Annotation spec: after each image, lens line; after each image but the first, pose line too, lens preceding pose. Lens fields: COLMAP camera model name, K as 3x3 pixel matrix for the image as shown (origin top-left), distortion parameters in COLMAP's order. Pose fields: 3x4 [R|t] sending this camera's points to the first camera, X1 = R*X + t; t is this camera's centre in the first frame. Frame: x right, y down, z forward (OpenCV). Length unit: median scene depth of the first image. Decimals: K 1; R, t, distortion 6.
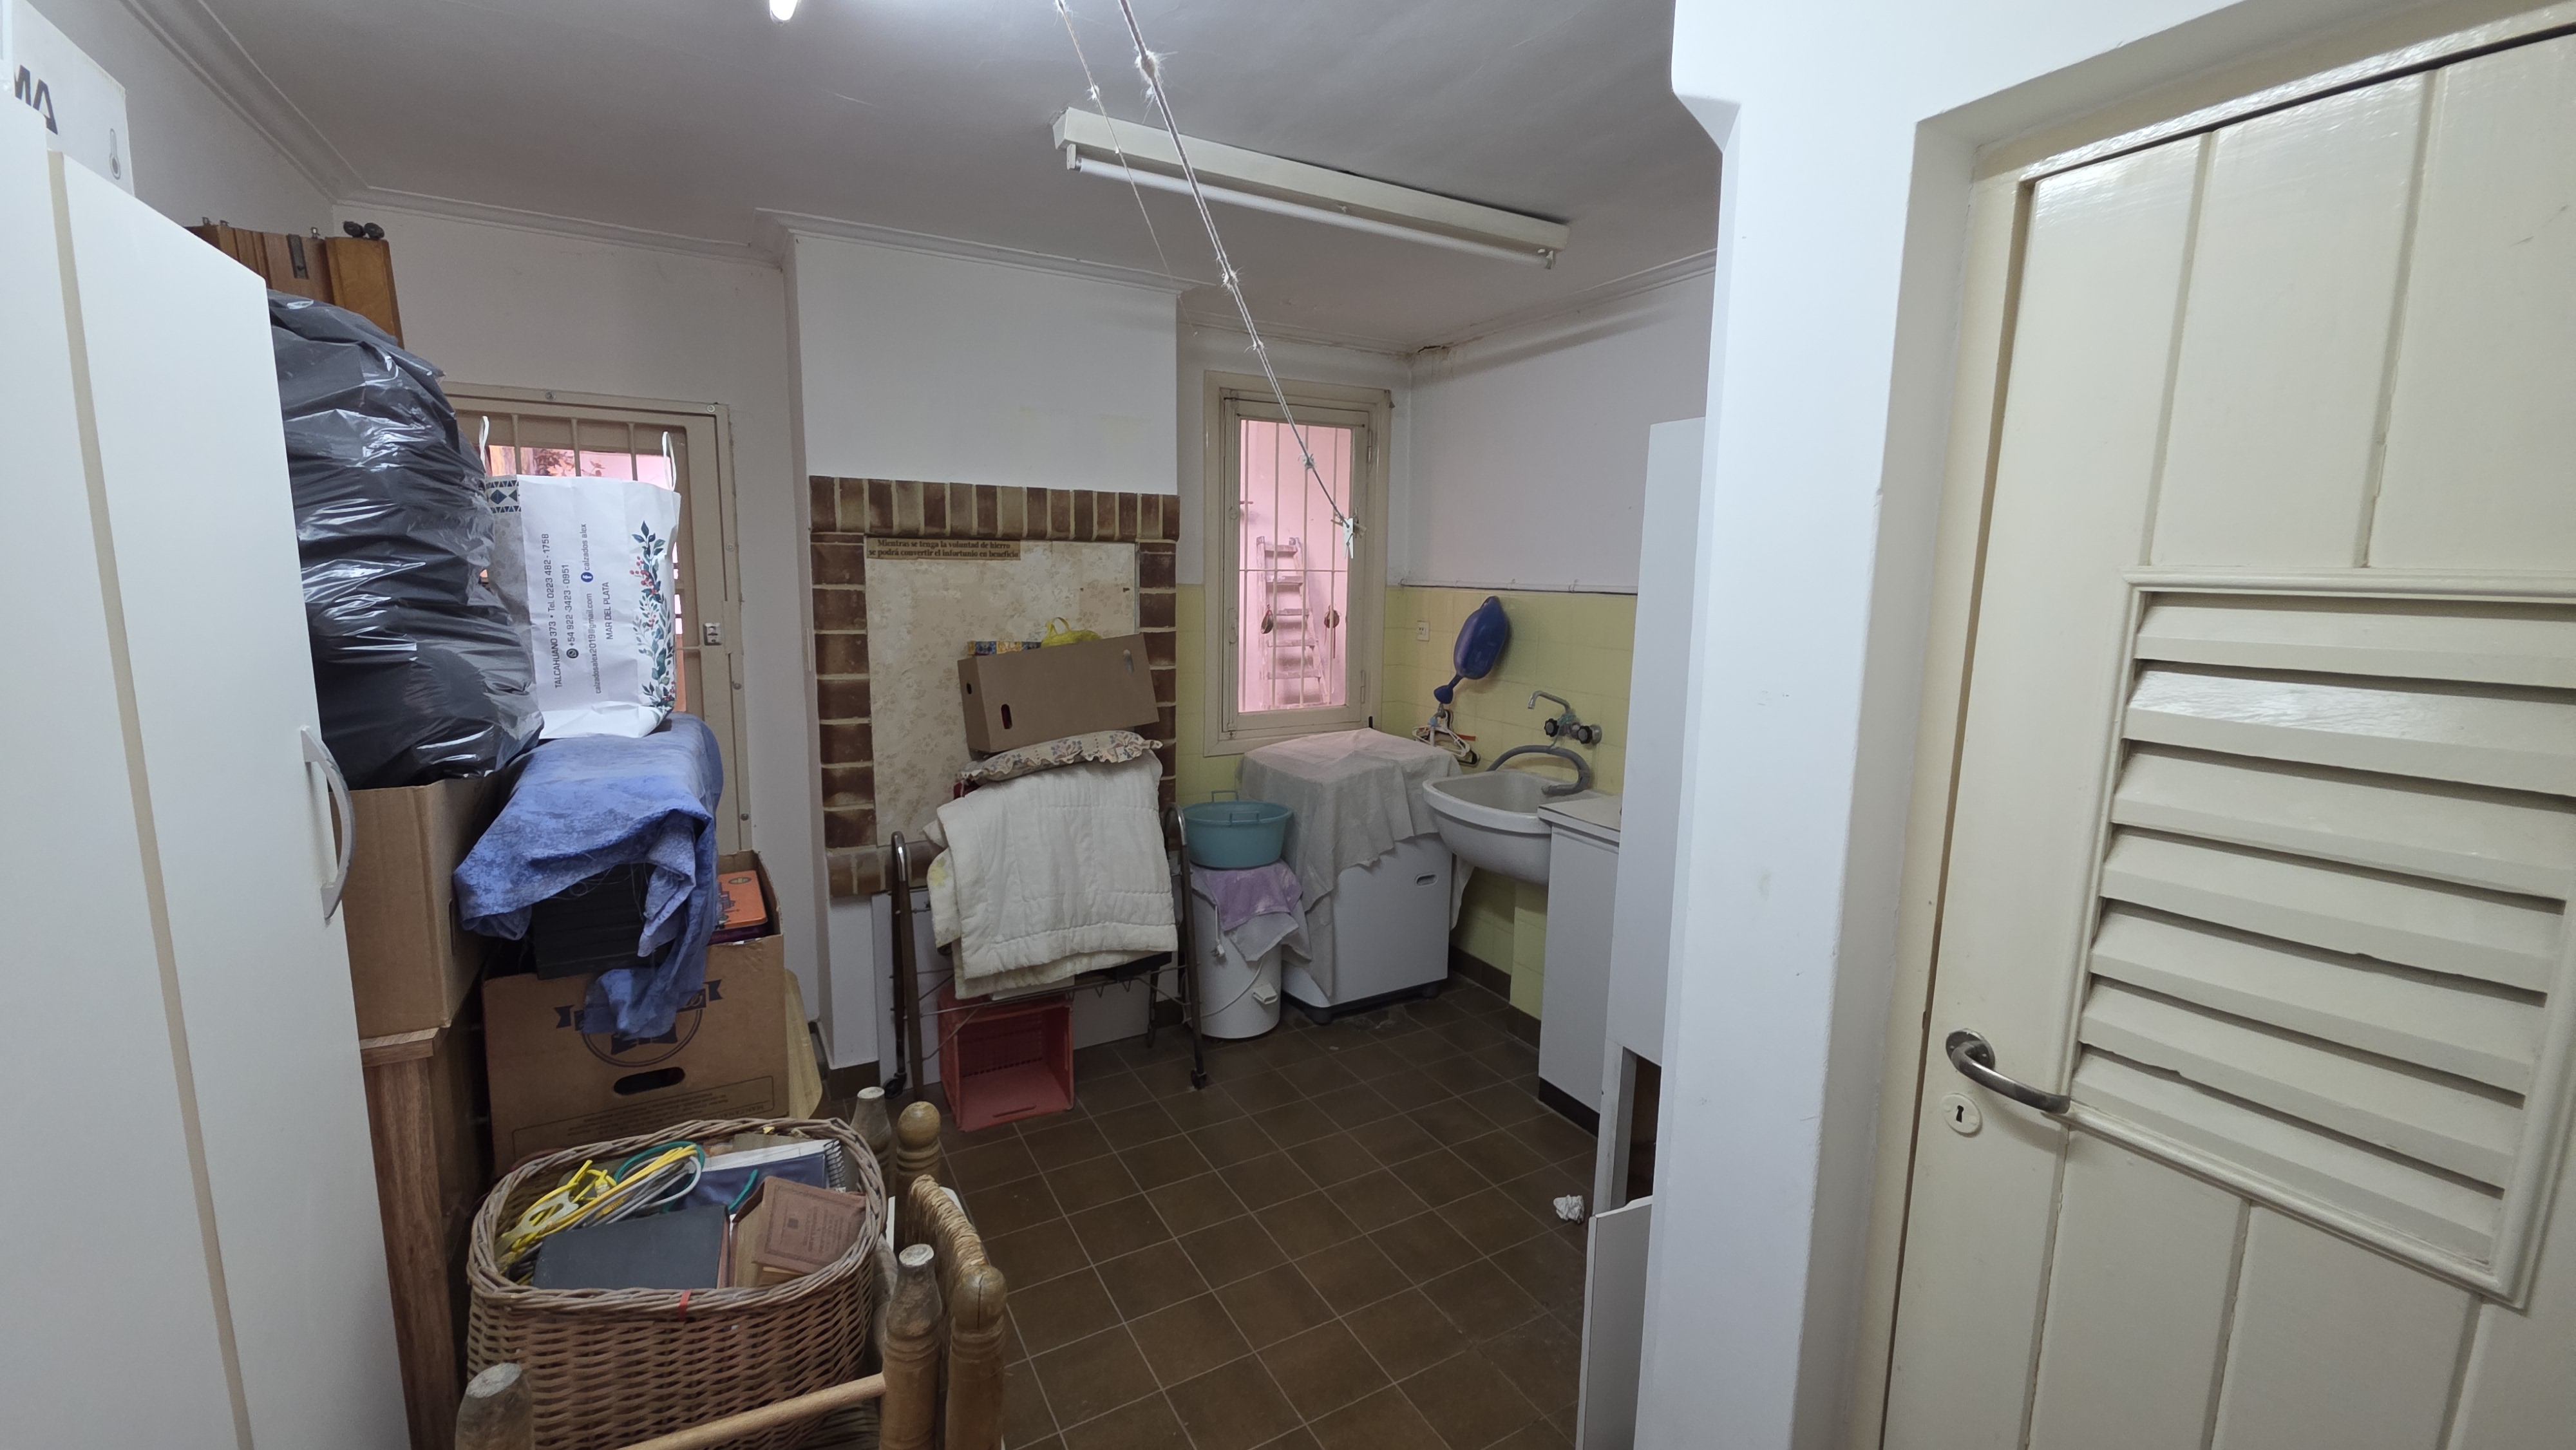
lens RADIAL K [[1028.0, 0, 1290.2], [0, 1028.0, 718.2], [0, 0, 1]] dist [0.007337, -0.006936]
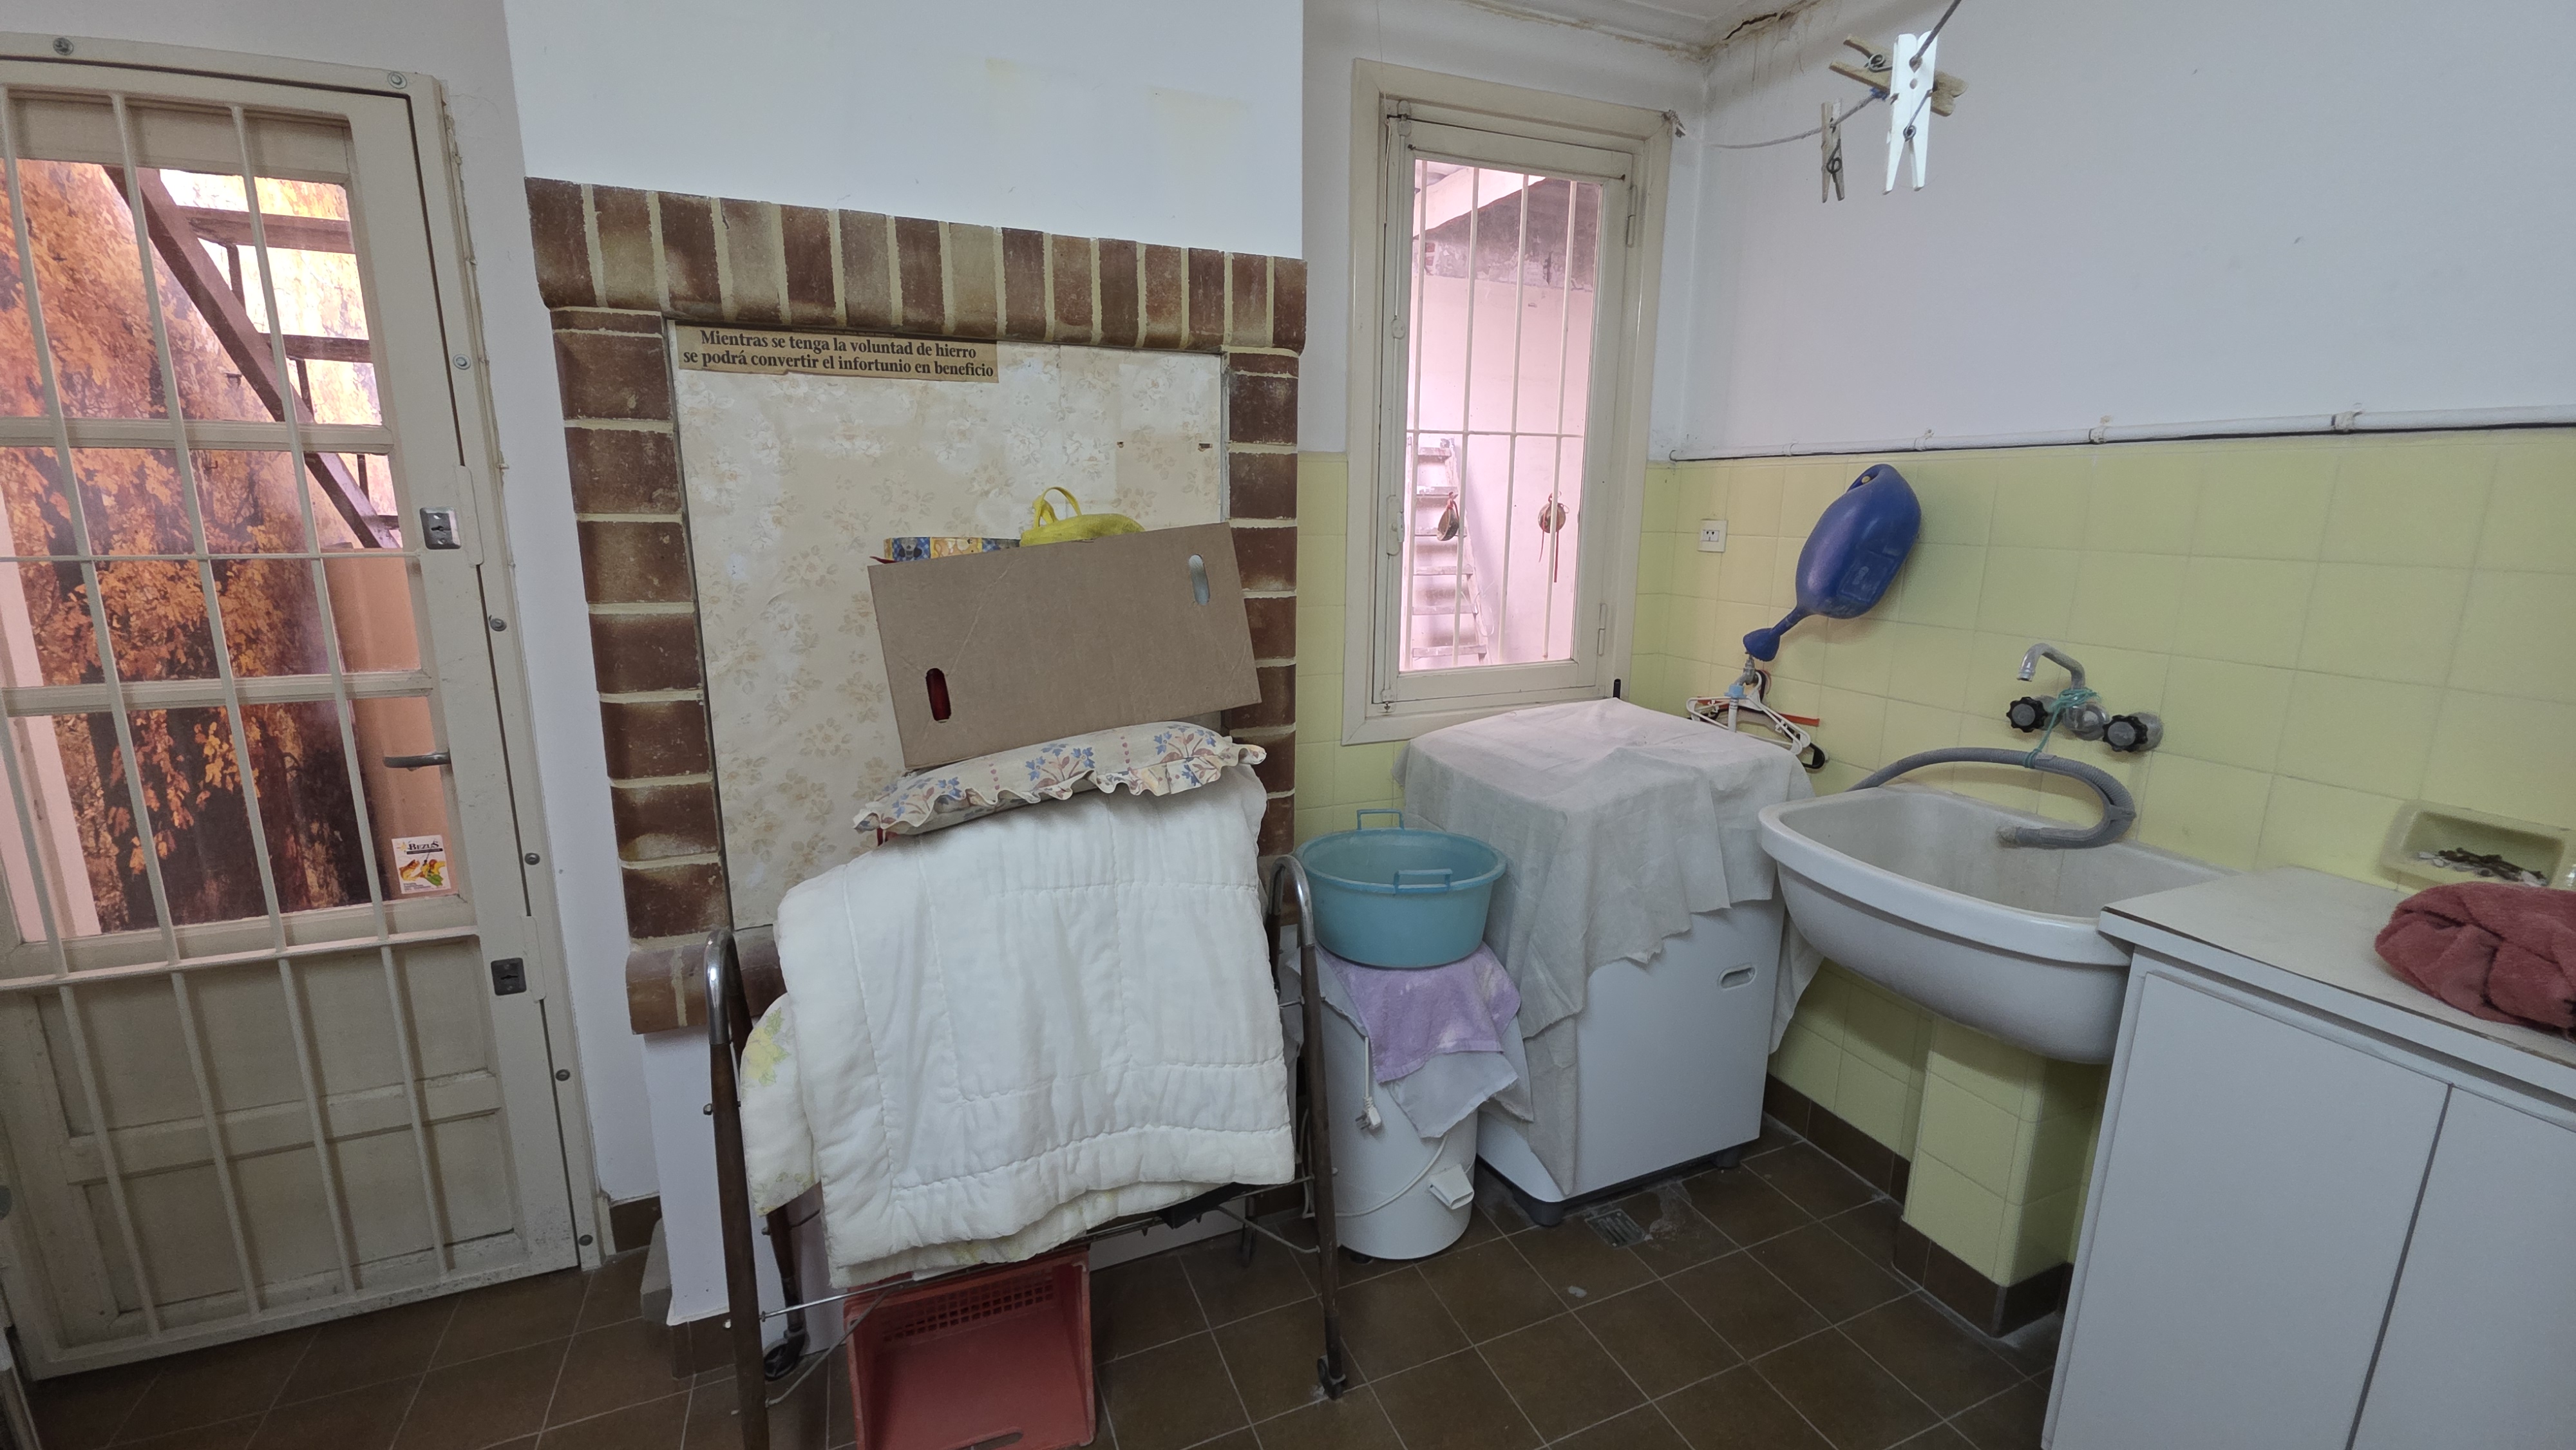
lens RADIAL K [[1028.0, 0, 1292.8], [0, 1028.0, 718.9], [0, 0, 1]] dist [0.007337, -0.006936]
pose [[0.993115, 0.015921, -0.116057, -0.050627], [-0.008611, 0.997963, 0.063218, -0.018424], [0.116827, -0.061783, 0.991229, 0.470286]]
